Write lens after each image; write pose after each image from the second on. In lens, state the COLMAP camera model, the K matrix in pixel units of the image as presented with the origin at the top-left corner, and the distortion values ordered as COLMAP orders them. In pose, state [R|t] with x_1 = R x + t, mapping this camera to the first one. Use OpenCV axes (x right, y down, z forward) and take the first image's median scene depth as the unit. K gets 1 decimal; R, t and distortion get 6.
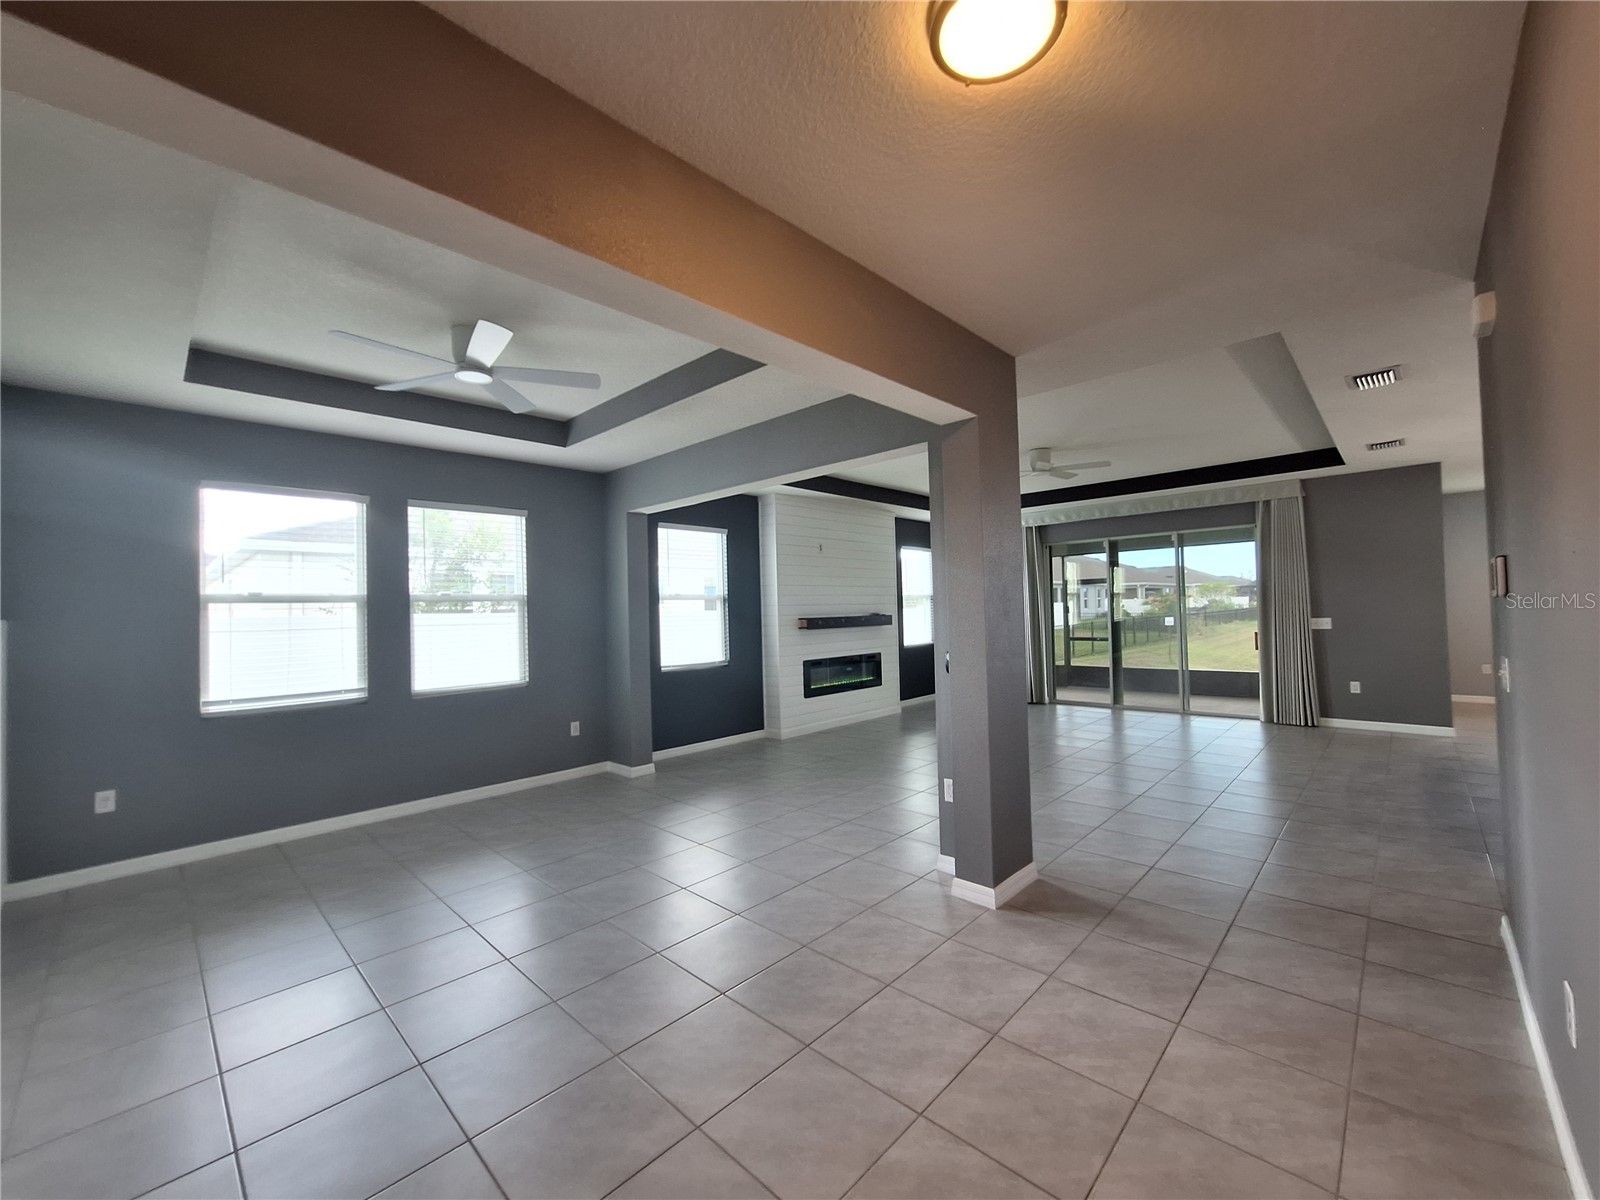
lens RADIAL K [[634.3, 0, 811.8], [0, 634.3, 598.0], [0, 0, 1]] dist [-0.011610, 0.005200]
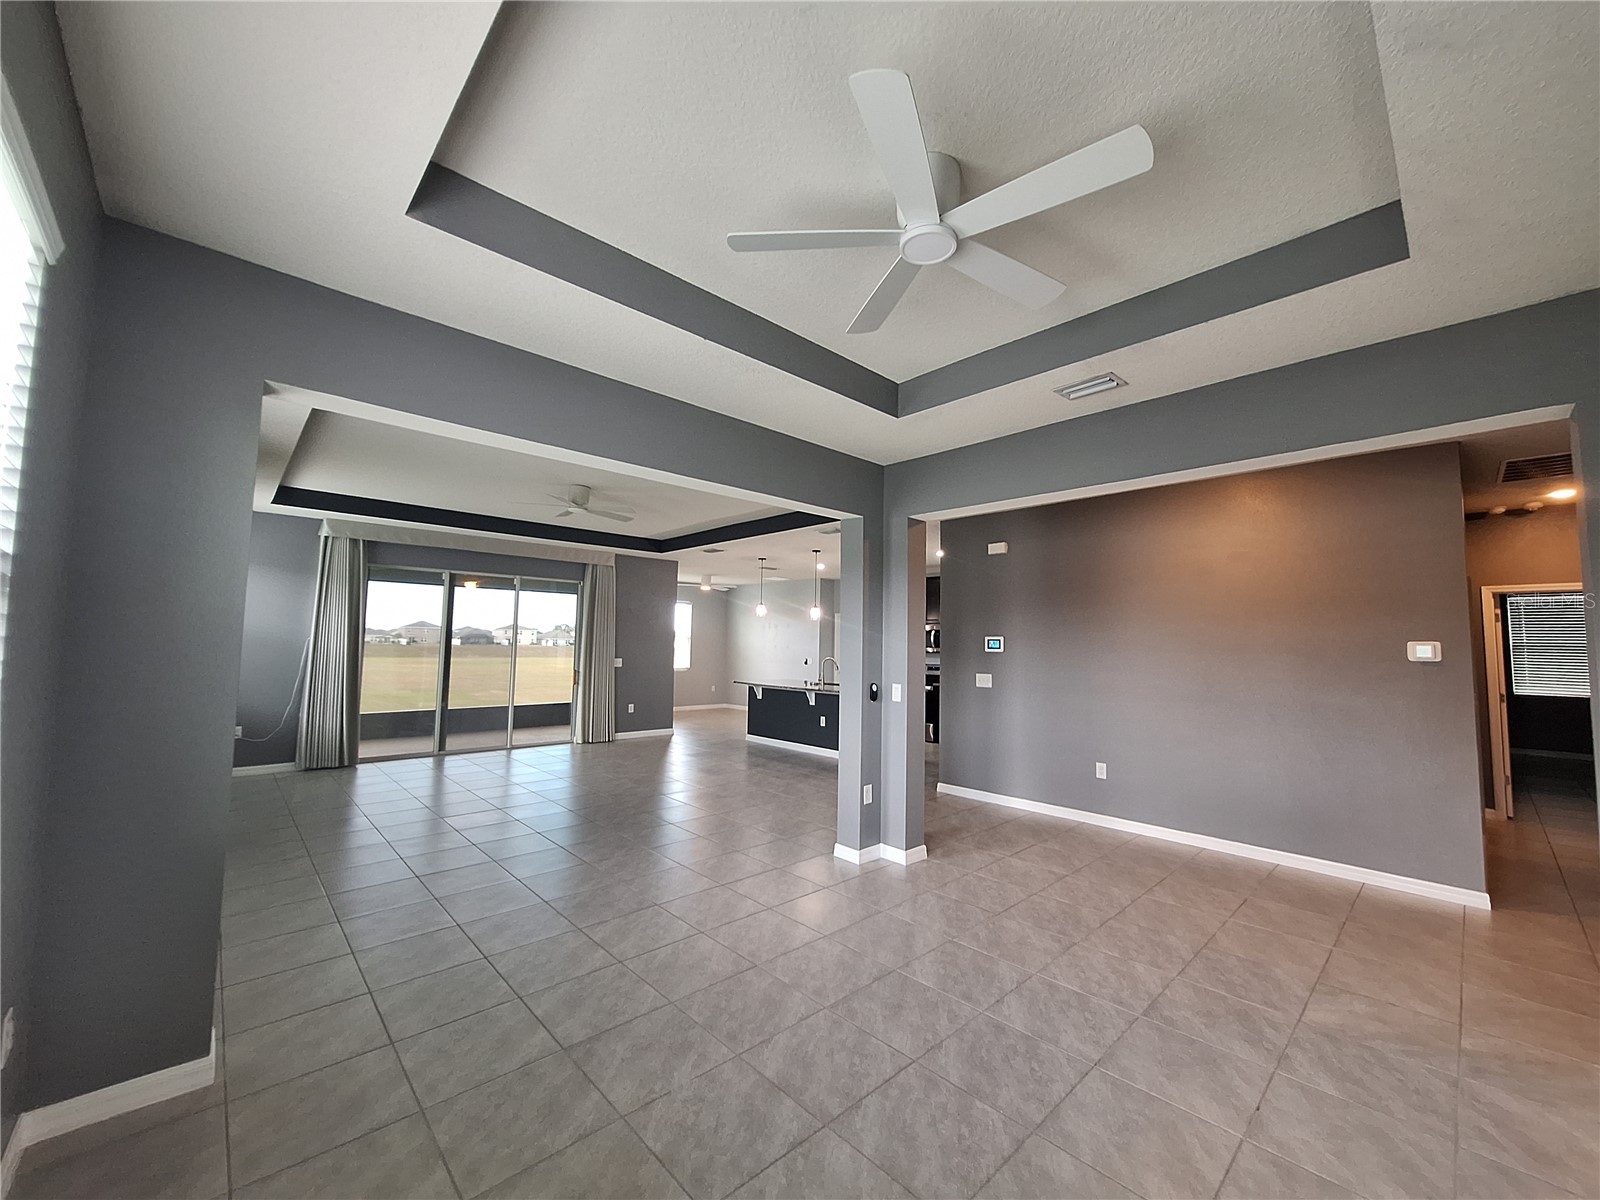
lens RADIAL K [[634.3, 0, 811.8], [0, 634.3, 598.0], [0, 0, 1]] dist [-0.011610, 0.005200]
pose [[0.045419, 0.100066, 0.993944, -0.509786], [-0.037612, 0.994436, -0.098397, 0.020158], [-0.998260, -0.032915, 0.048930, 0.499404]]
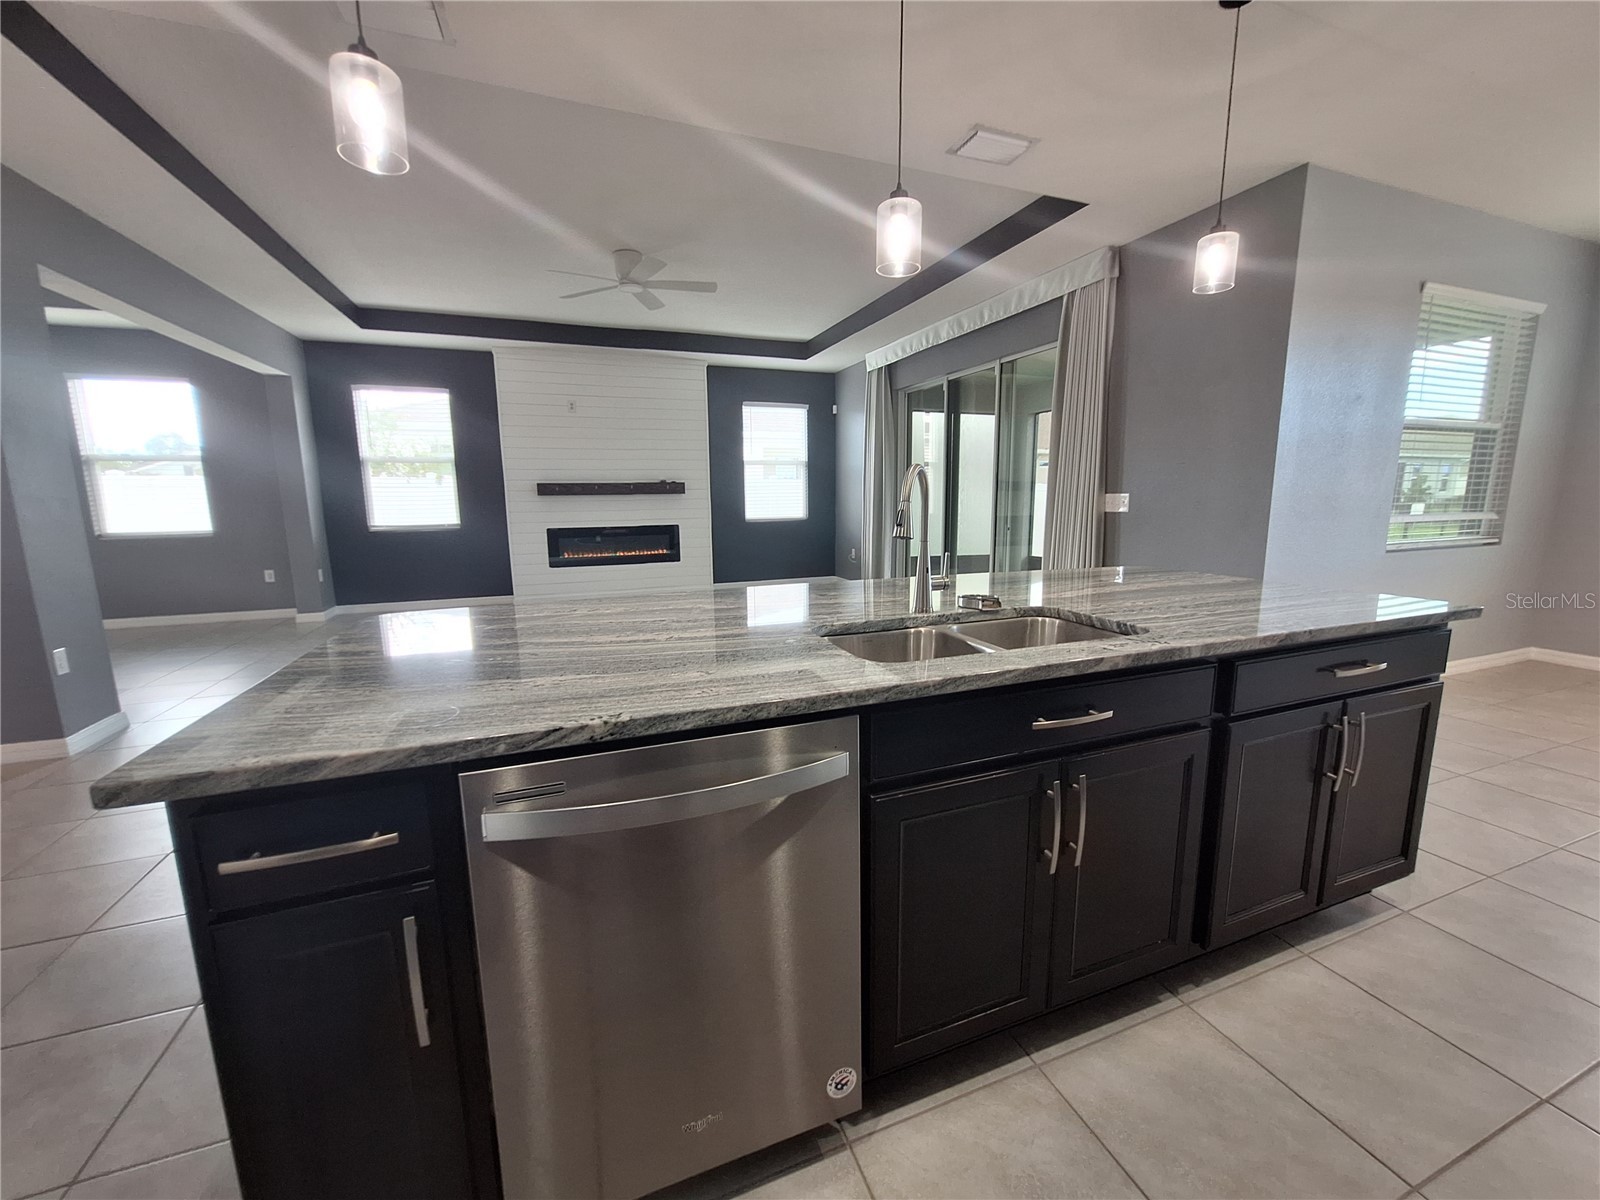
lens RADIAL K [[621.9, 0, 842.9], [0, 621.9, 596.8], [0, 0, 1]] dist [-0.008832, -0.000081]
pose [[0.908789, 0.087296, -0.408022, 0.781025], [-0.007563, 0.981156, 0.193071, 0.015449], [0.417188, -0.172375, 0.892324, 0.328928]]
